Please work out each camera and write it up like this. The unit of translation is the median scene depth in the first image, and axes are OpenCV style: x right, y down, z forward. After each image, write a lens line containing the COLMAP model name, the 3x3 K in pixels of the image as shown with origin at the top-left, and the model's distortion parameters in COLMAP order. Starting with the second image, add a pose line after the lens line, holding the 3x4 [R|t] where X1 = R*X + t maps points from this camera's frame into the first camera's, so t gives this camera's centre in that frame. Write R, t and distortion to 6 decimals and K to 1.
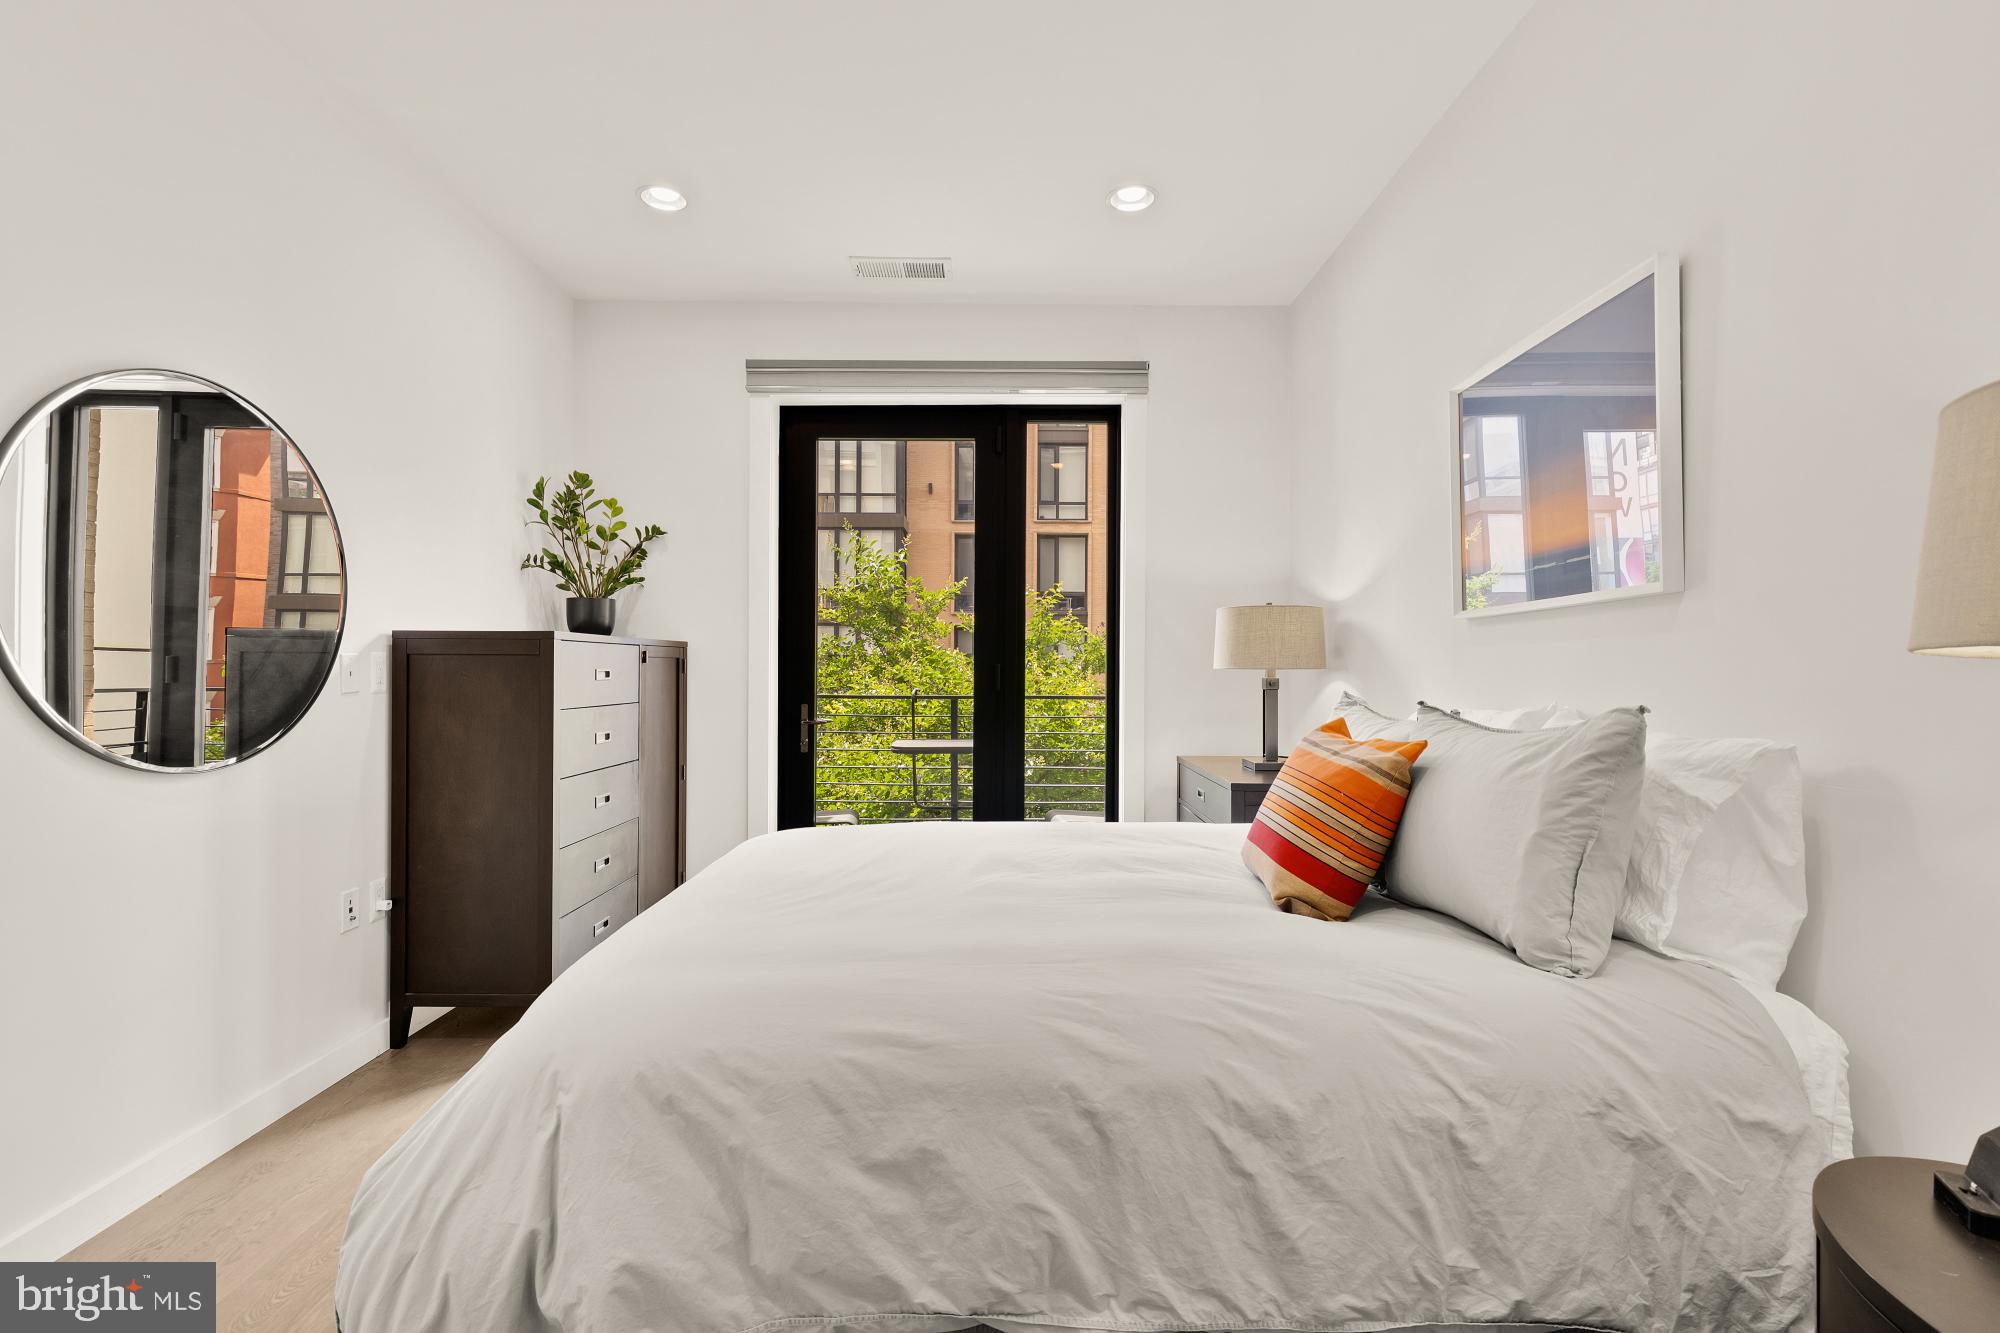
lens RADIAL K [[896.4, 0, 989.2], [0, 896.4, 662.6], [0, 0, 1]] dist [0.007229, -0.003299]
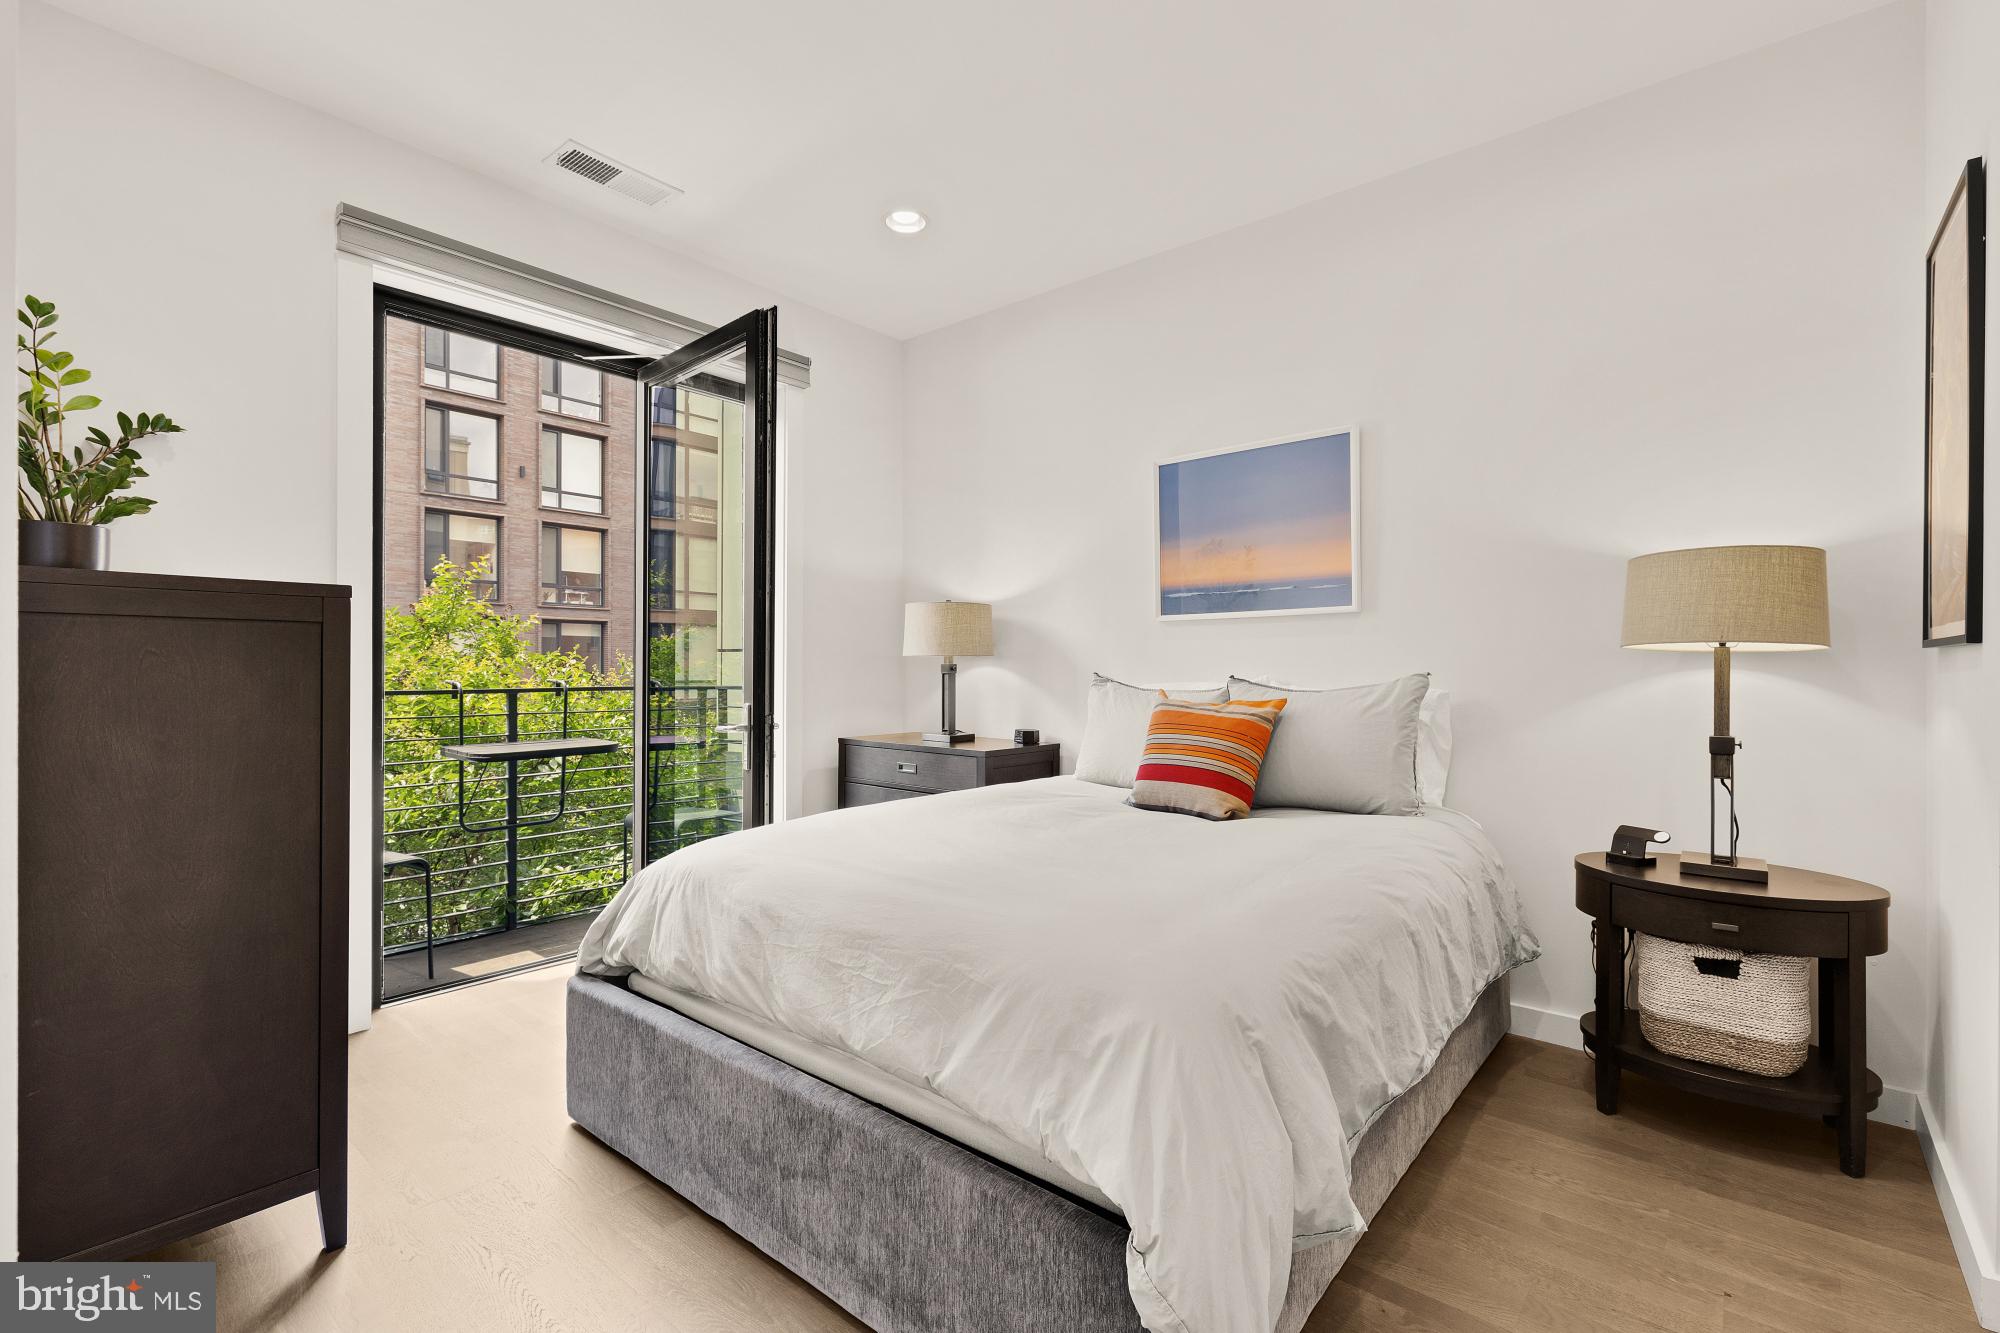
lens RADIAL K [[896.4, 0, 991.9], [0, 896.4, 661.5], [0, 0, 1]] dist [0.007229, -0.003299]
pose [[0.647606, 0.003257, 0.761968, -0.547267], [-0.006615, 0.999977, 0.001348, 0.012314], [-0.761946, -0.005914, 0.647613, 0.196520]]
